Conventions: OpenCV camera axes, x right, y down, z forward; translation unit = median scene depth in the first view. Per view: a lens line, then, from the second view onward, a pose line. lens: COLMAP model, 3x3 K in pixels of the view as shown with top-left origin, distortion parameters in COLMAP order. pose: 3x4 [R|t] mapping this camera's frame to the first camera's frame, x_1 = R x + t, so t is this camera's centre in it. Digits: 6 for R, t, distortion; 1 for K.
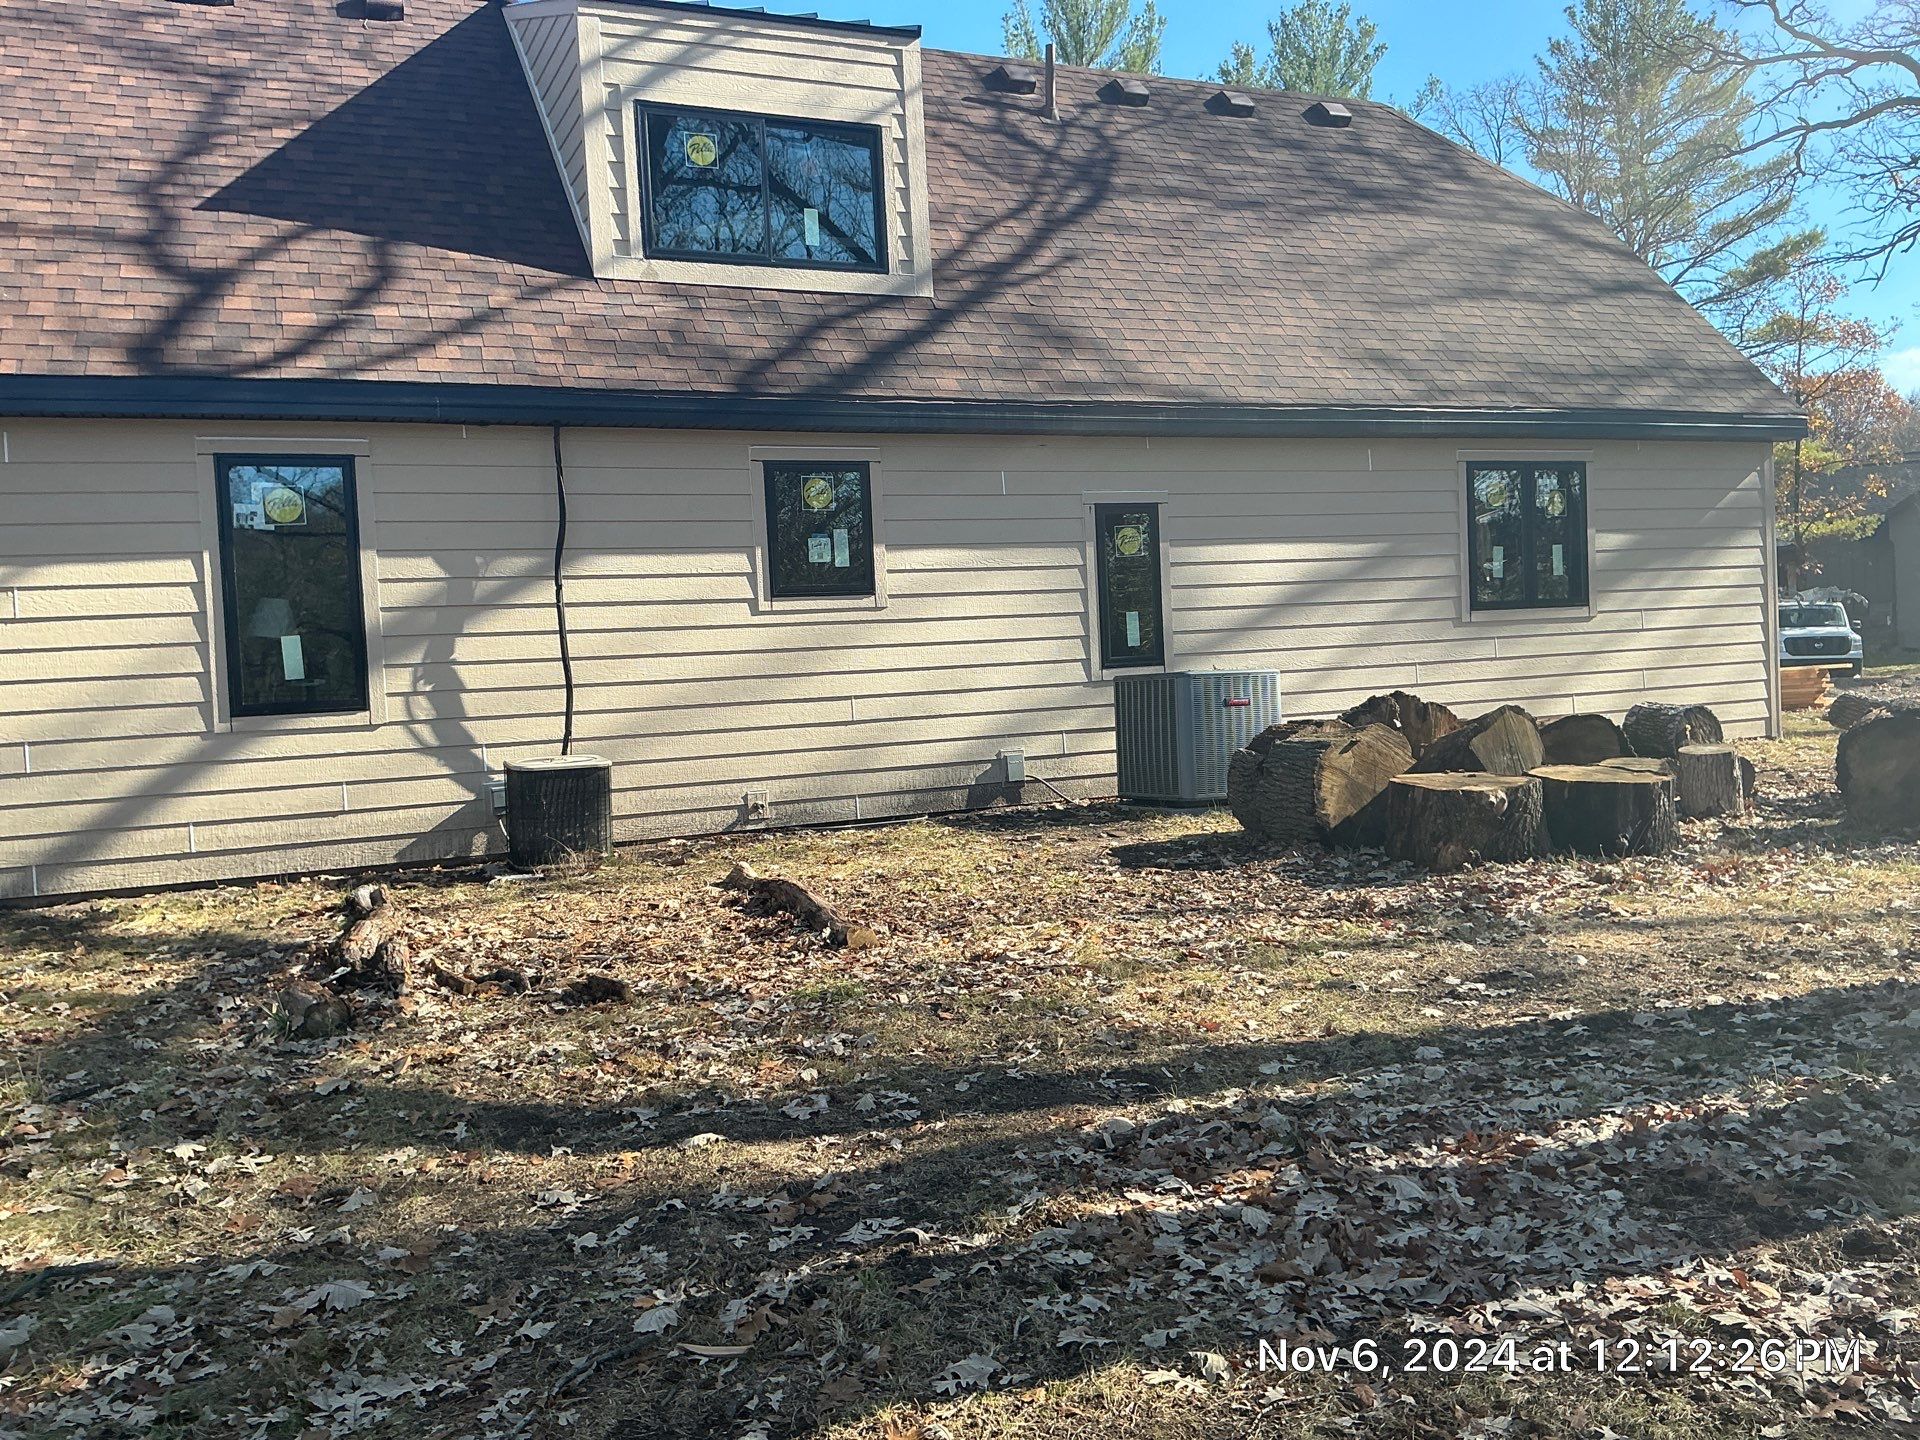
lens RADIAL K [[1584.2, 0, 960.0], [0, 1584.2, 720.0], [0, 0, 1]] dist [0.129779, -0.260022]
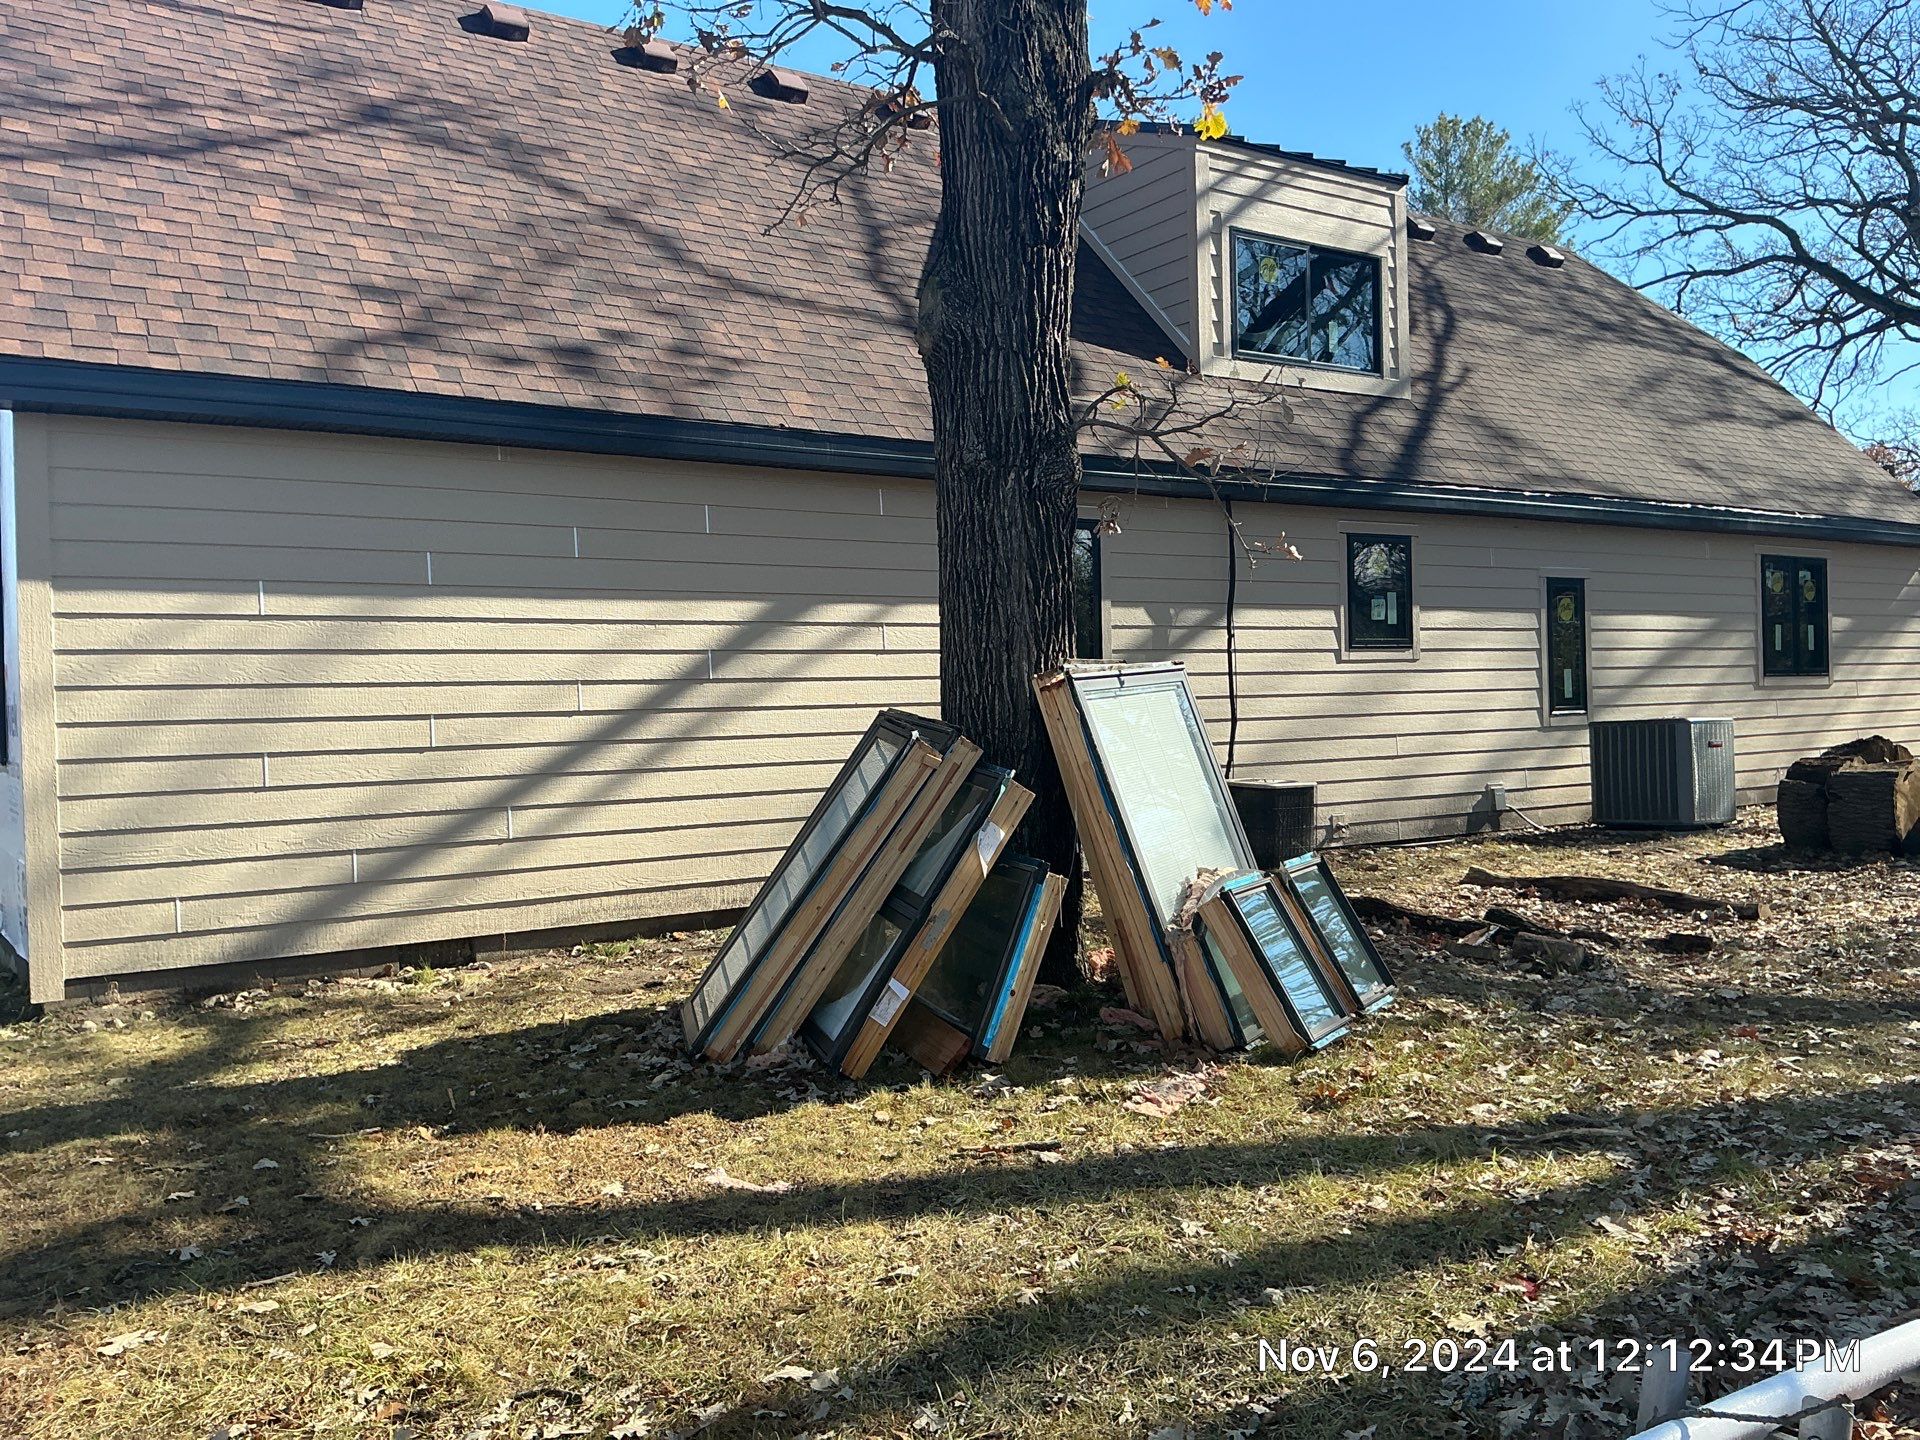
lens RADIAL K [[1591.0, 0, 960.0], [0, 1591.0, 720.0], [0, 0, 1]] dist [0.218790, -0.591788]
pose [[0.983500, 0.016841, 0.180121, -0.598625], [-0.008518, 0.998864, -0.046885, 0.032835], [-0.180706, 0.044577, 0.982526, -0.111611]]
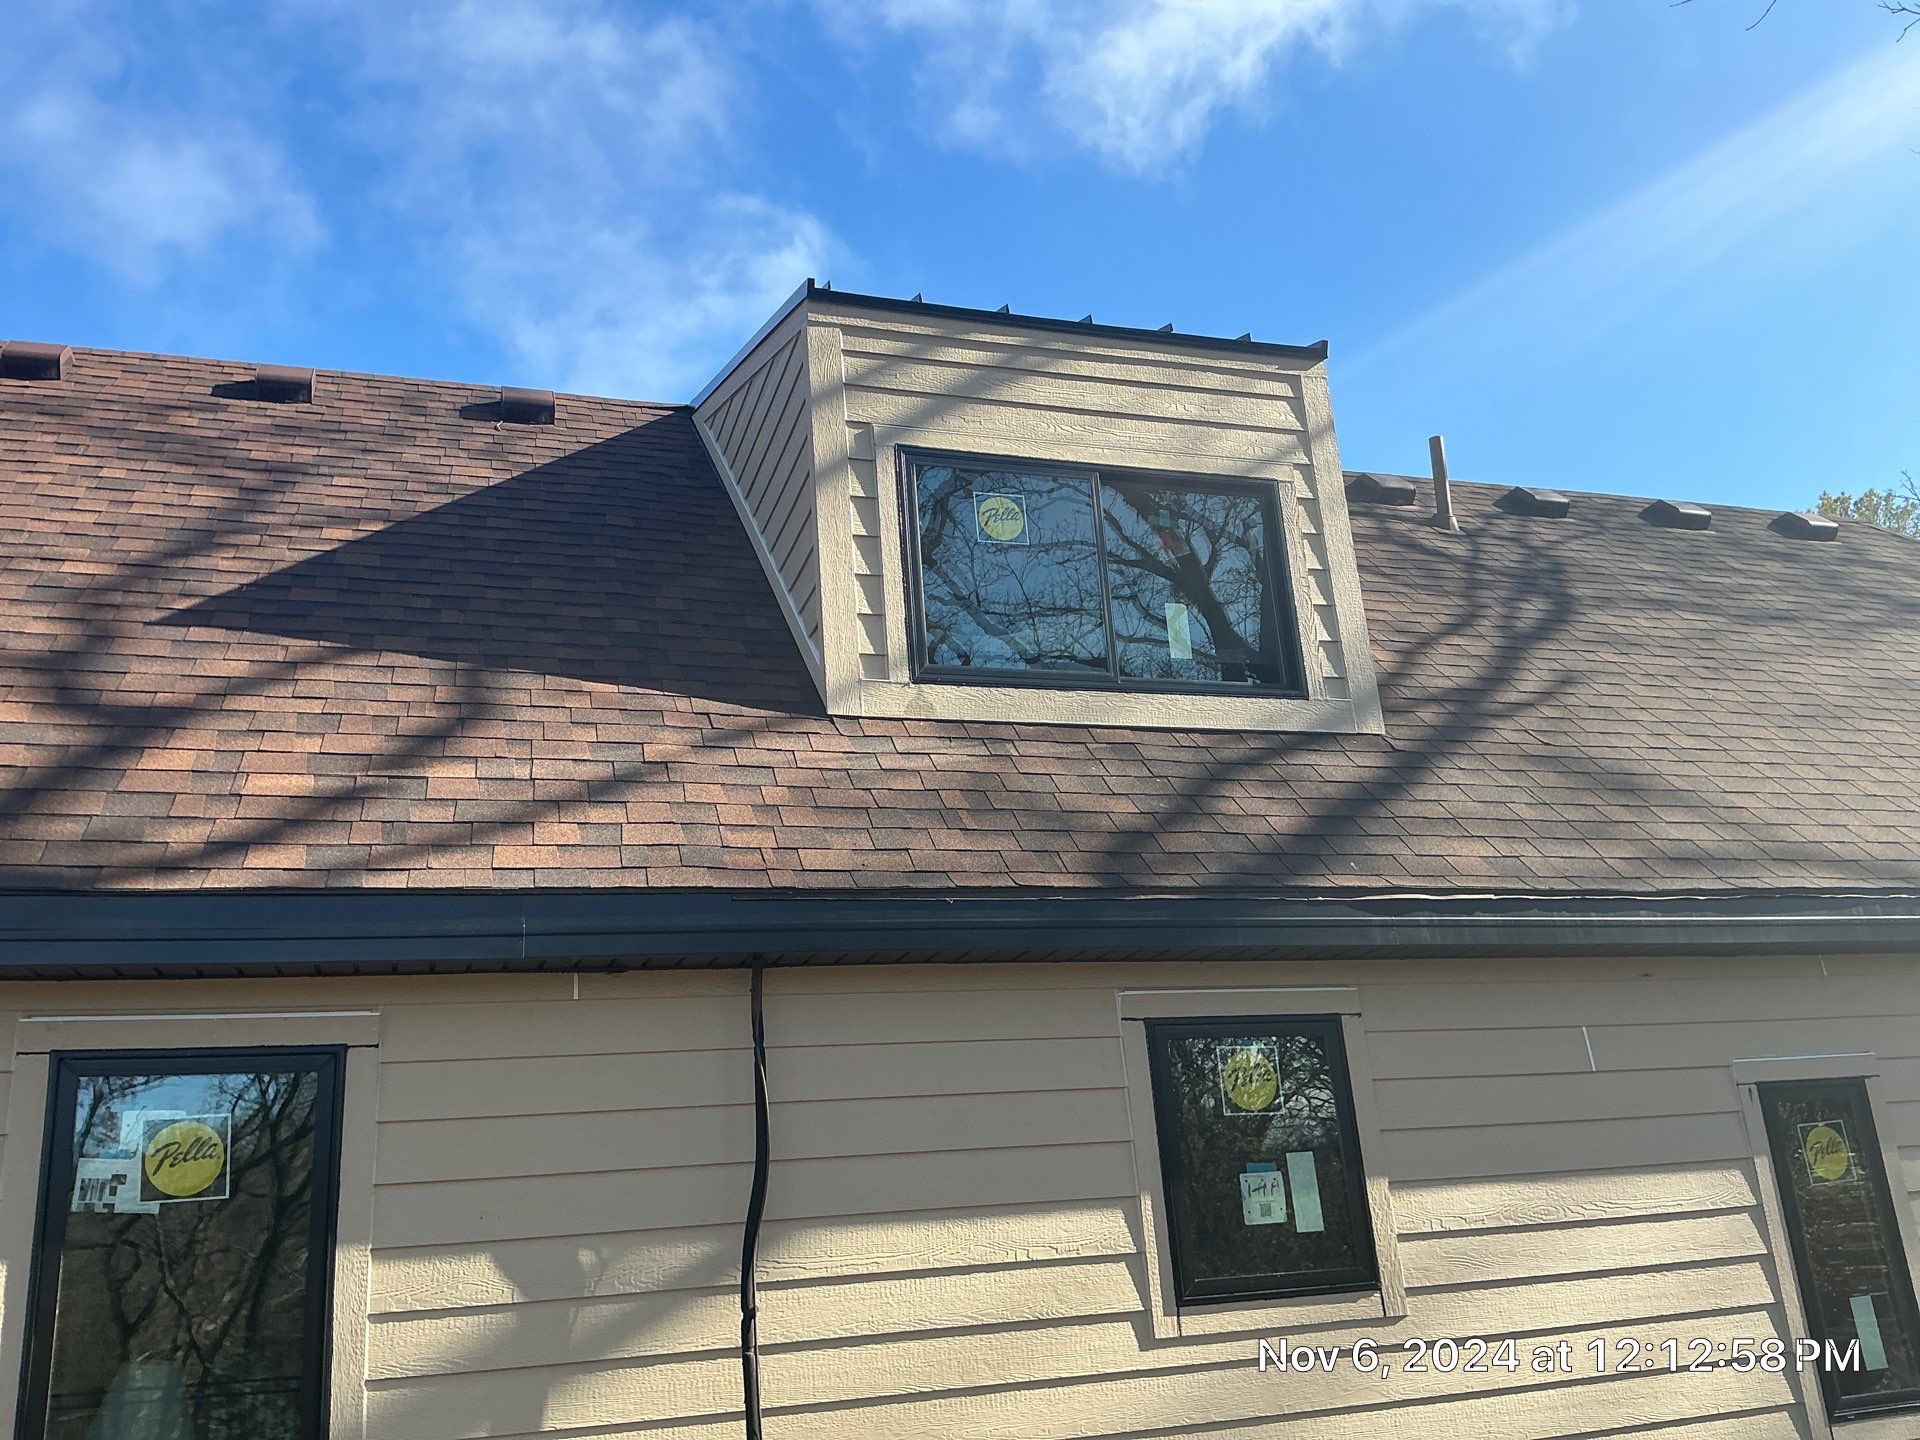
lens RADIAL K [[1584.2, 0, 960.0], [0, 1584.2, 720.0], [0, 0, 1]] dist [0.129779, -0.260022]
pose [[0.993505, -0.057551, -0.098160, -0.123036], [0.019659, 0.936507, -0.350096, -0.072548], [0.112076, 0.345893, 0.931556, 0.467750]]
